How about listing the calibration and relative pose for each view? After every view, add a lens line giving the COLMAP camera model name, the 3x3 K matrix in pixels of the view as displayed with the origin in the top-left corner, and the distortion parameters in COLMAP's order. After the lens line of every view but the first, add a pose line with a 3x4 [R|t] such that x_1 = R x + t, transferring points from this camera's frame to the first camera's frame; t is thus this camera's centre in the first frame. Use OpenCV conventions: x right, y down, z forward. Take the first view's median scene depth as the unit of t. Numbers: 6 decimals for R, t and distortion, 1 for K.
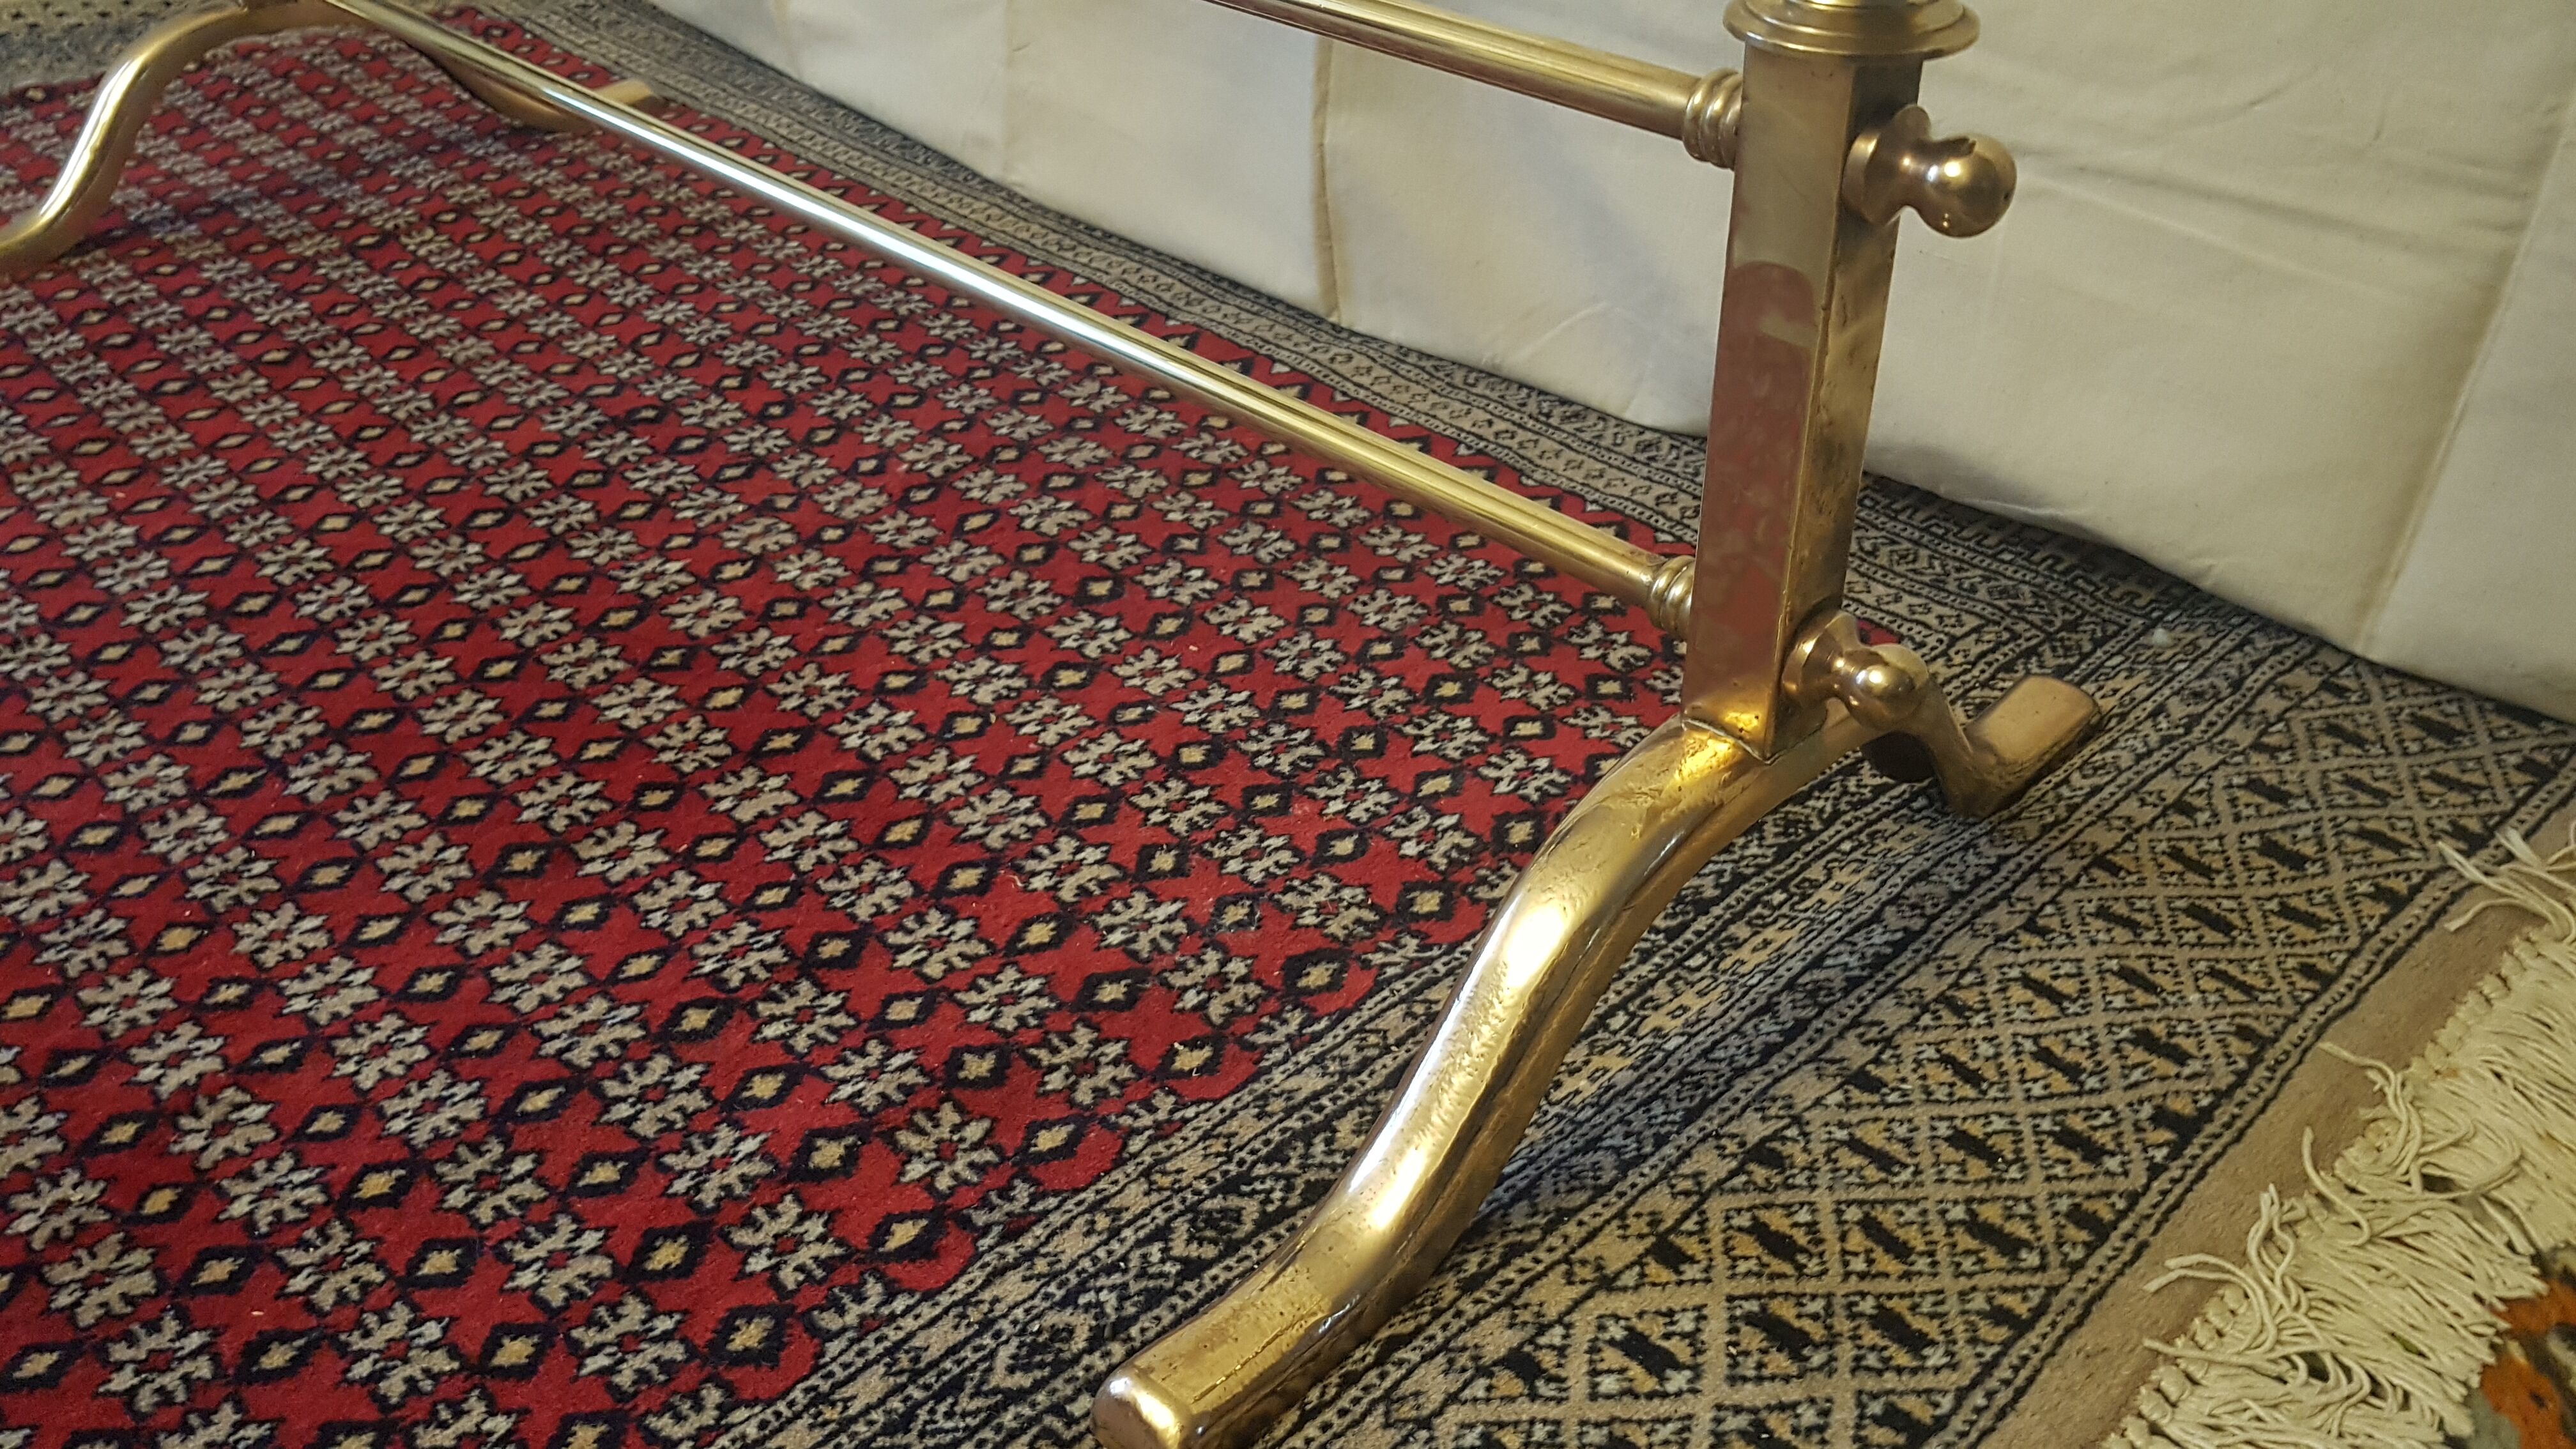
lens RADIAL K [[2034.0, 0, 1268.3], [0, 2034.0, 767.9], [0, 0, 1]] dist [0.004590, -0.016923]
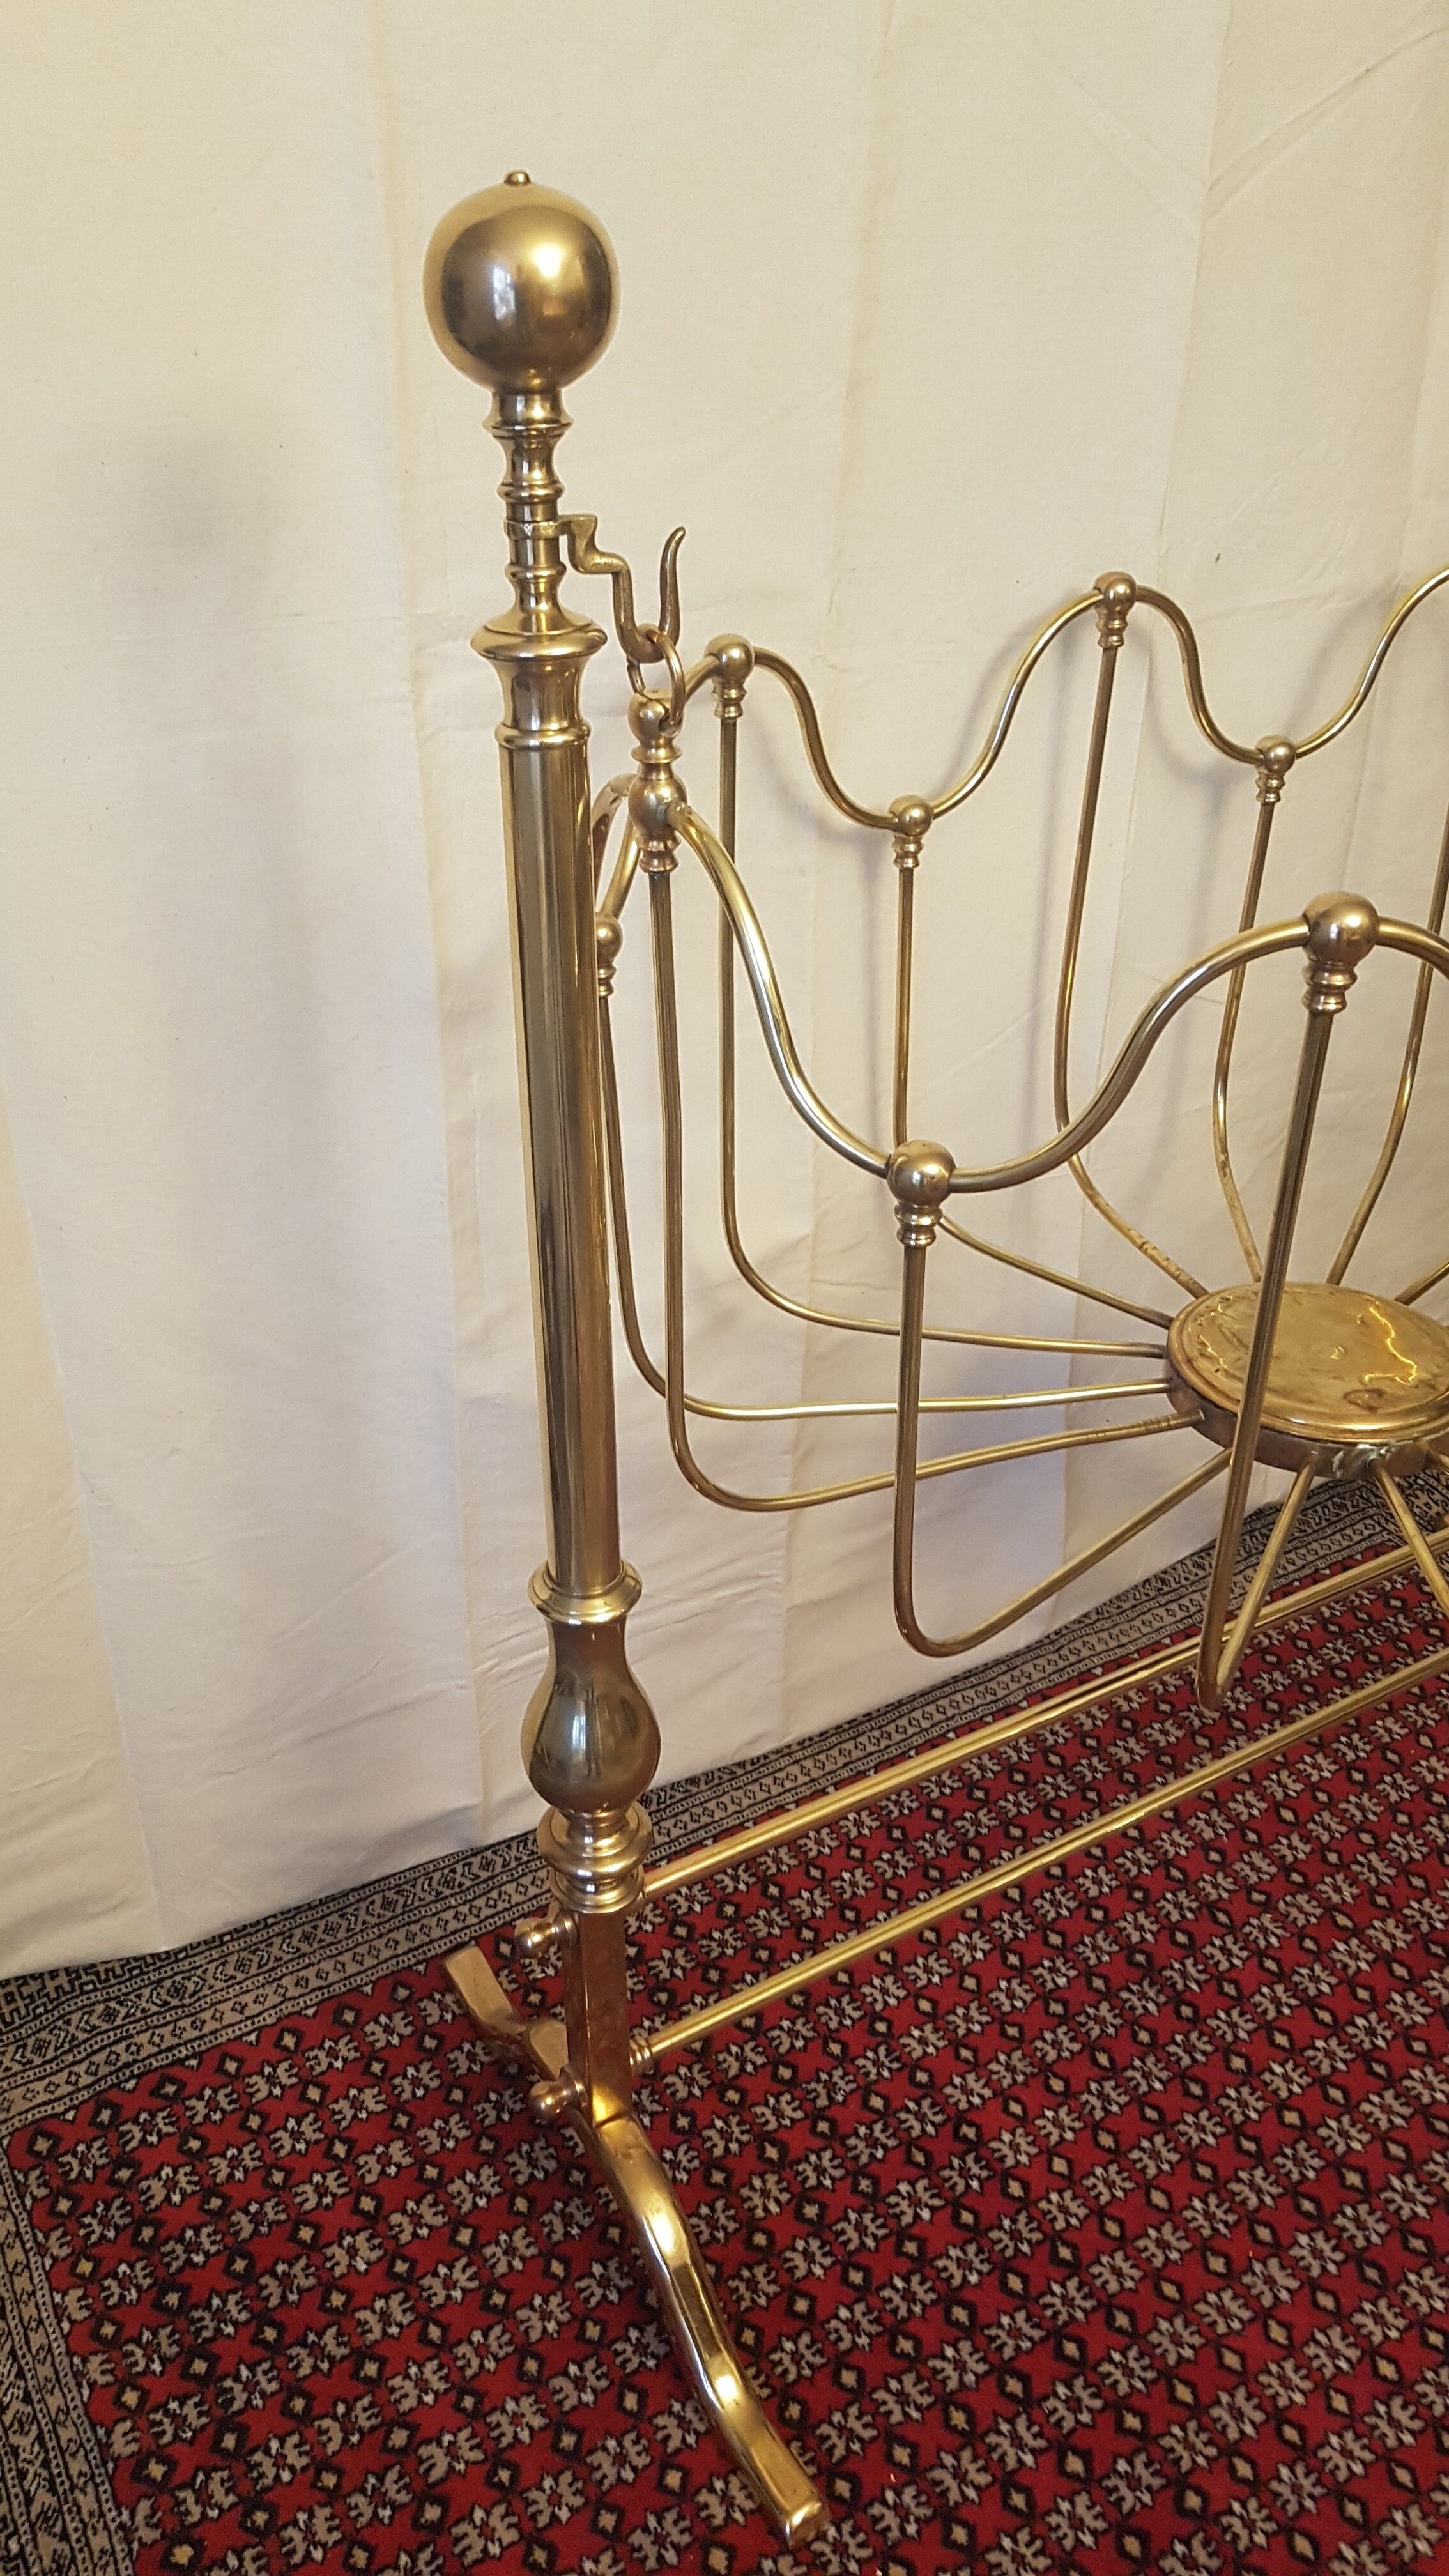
lens RADIAL K [[2034.0, 0, 647.3], [0, 2034.0, 1237.3], [0, 0, 1]] dist [0.004590, -0.016923]
pose [[0.238080, -0.469562, 0.850194, -2.120602], [0.562235, 0.780414, 0.273580, -1.801639], [-0.791966, 0.412875, 0.449805, 0.569180]]
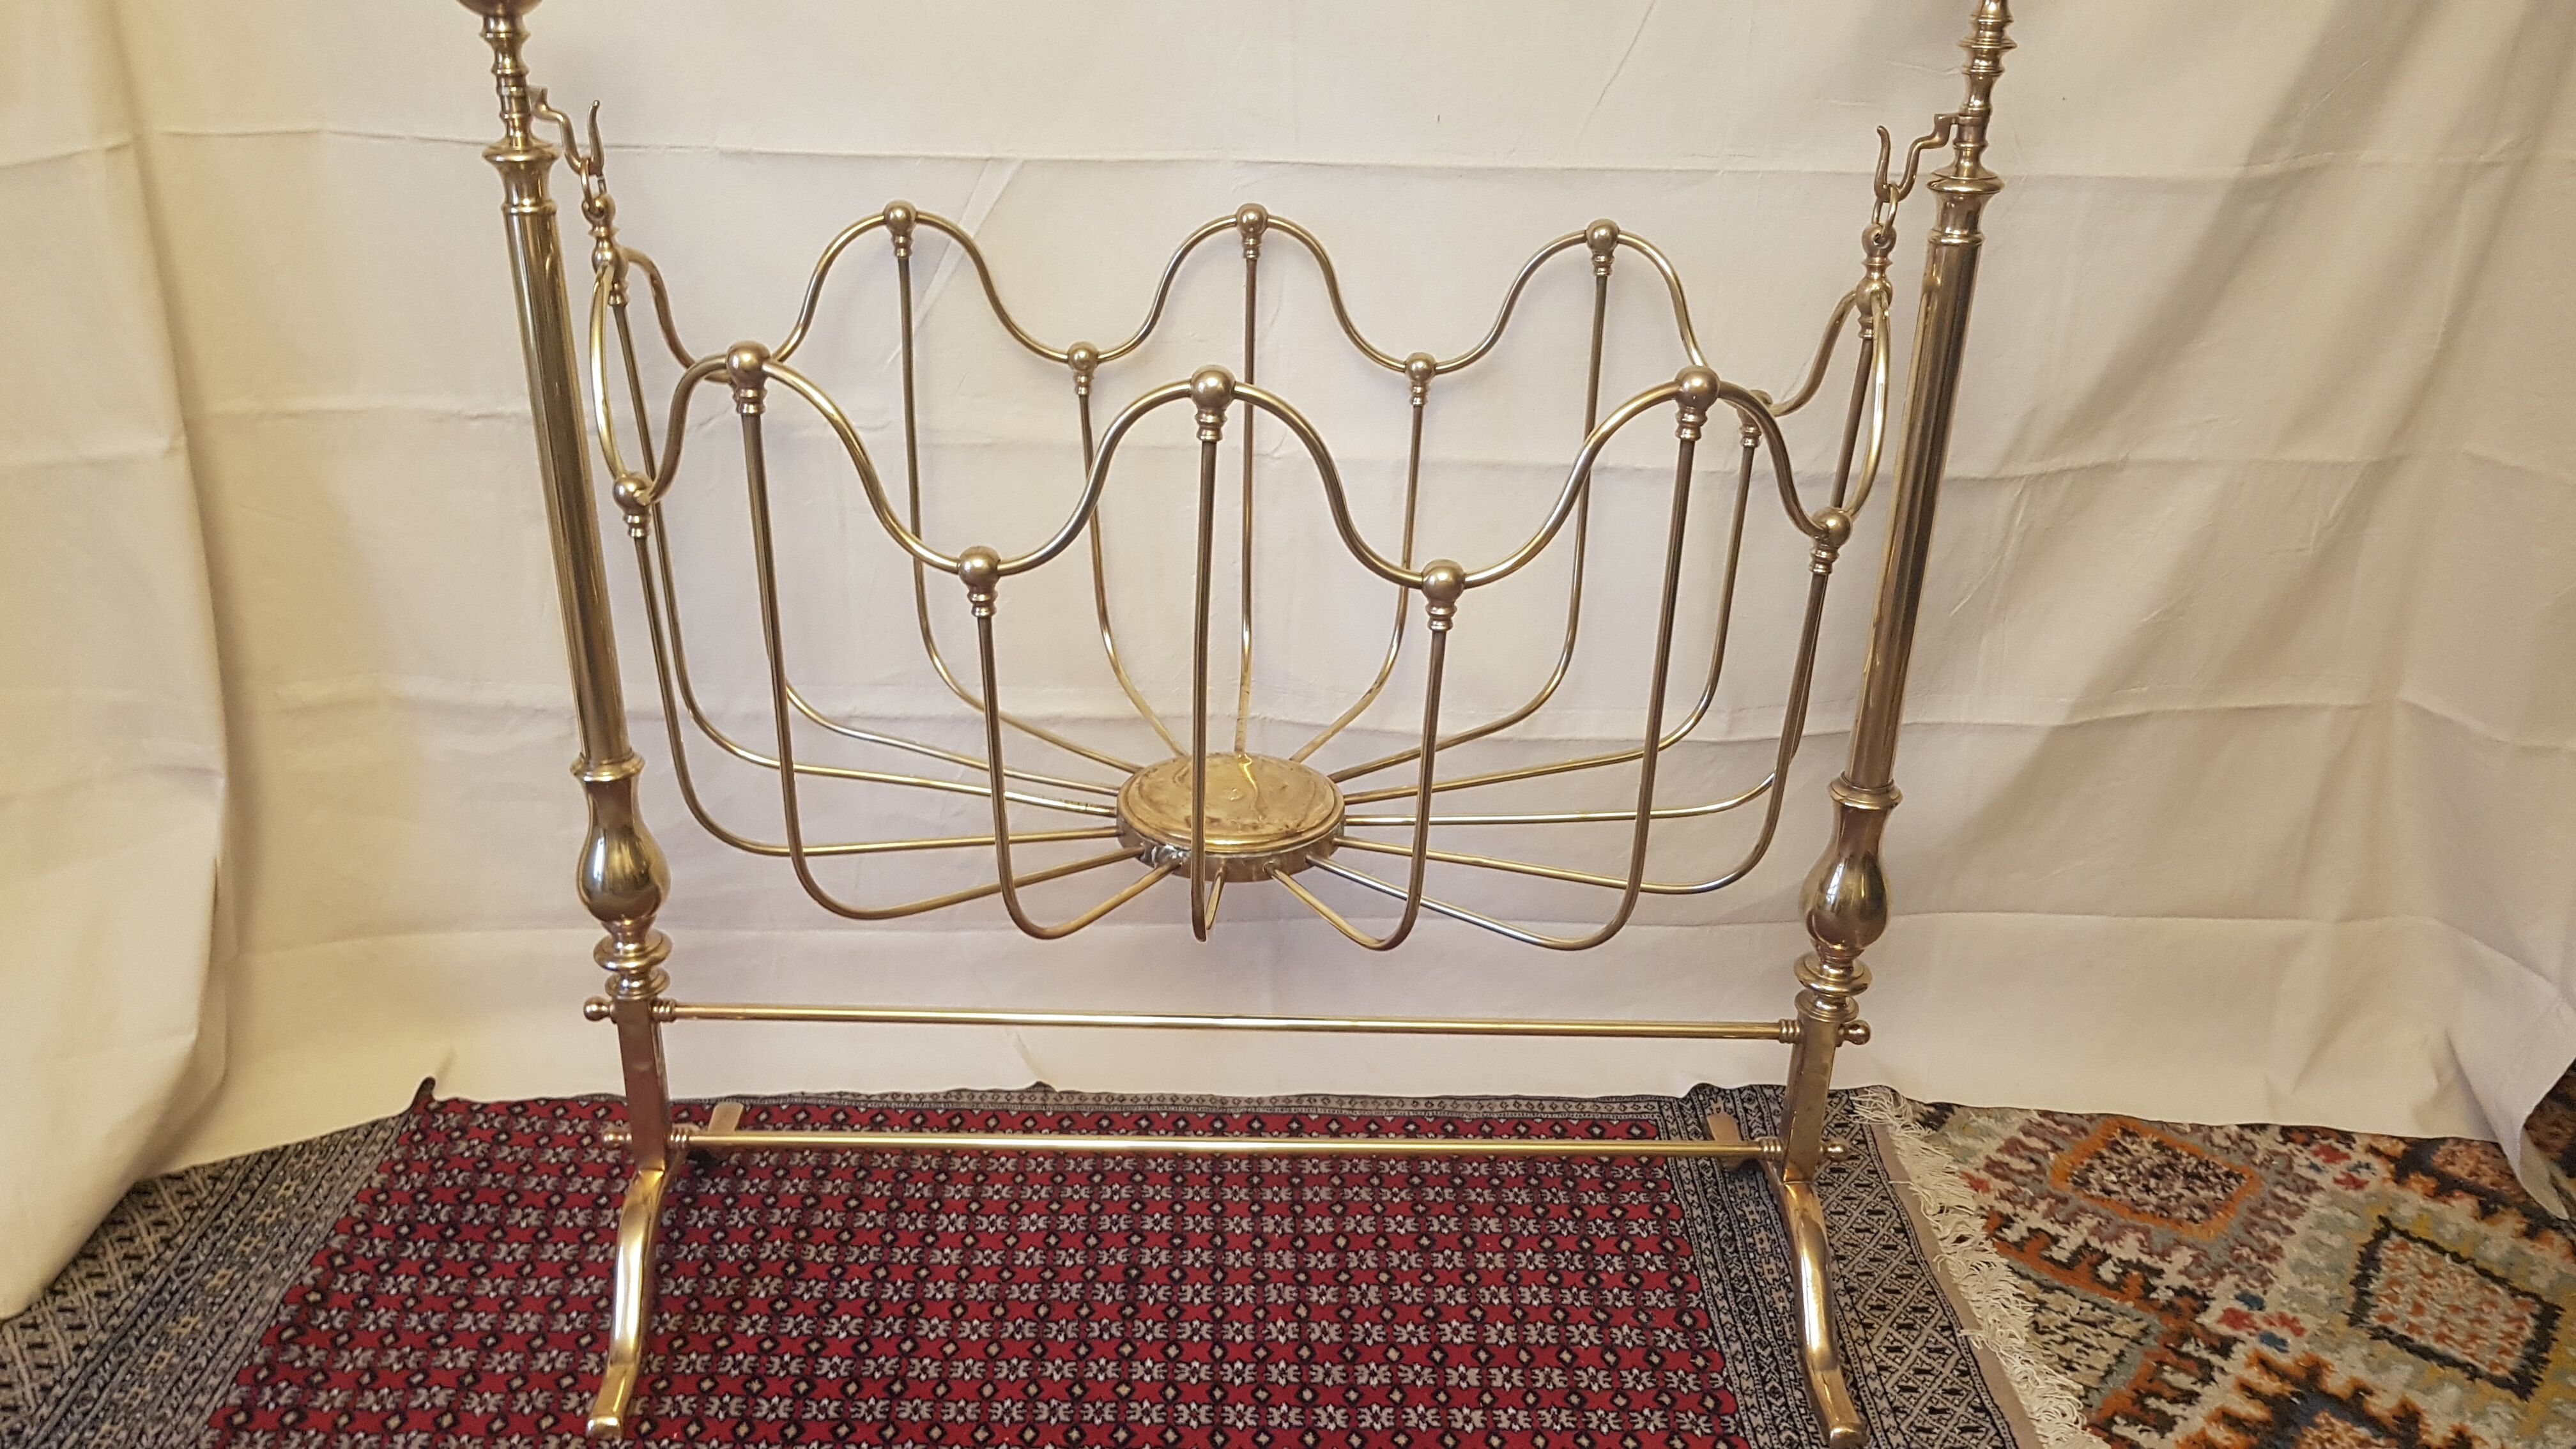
lens RADIAL K [[2034.0, 0, 1276.7], [0, 2034.0, 775.0], [0, 0, 1]] dist [0.004590, -0.016923]
pose [[0.678950, -0.300074, 0.670062, -2.023339], [0.396905, 0.917817, 0.008857, -0.843668], [-0.617652, 0.259937, 0.742252, -0.957455]]
